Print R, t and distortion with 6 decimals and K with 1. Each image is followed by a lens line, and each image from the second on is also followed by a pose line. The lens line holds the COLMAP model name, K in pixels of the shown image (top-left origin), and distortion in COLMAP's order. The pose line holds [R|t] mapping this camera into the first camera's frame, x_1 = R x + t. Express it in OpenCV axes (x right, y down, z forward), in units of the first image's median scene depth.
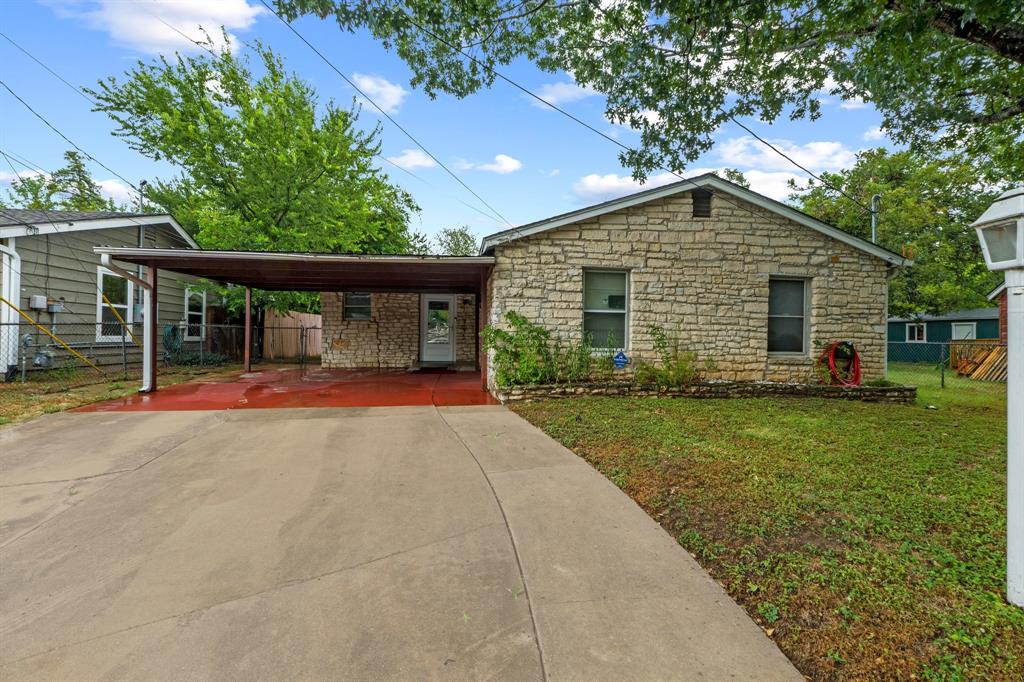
lens RADIAL K [[464.2, 0, 512.0], [0, 464.2, 341.0], [0, 0, 1]] dist [-0.003725, -0.000513]
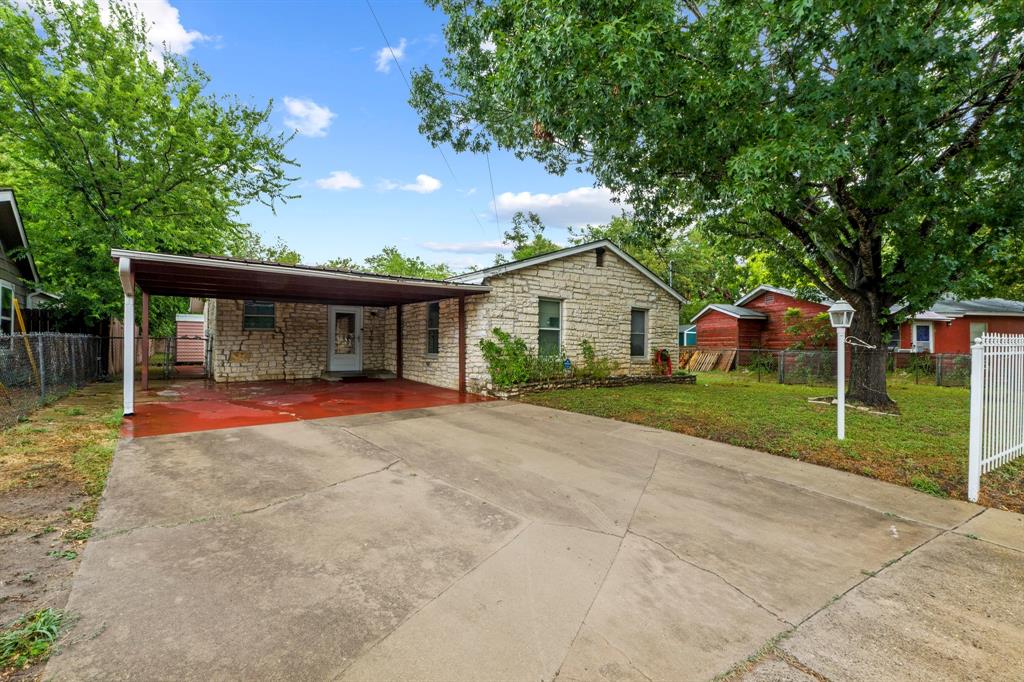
lens RADIAL K [[464.2, 0, 512.0], [0, 464.2, 341.0], [0, 0, 1]] dist [-0.003725, -0.000513]
pose [[0.848758, -0.000739, 0.528781, -0.621662], [0.007911, 0.999905, -0.011300, -0.013214], [-0.528723, 0.013774, 0.848683, -0.113958]]
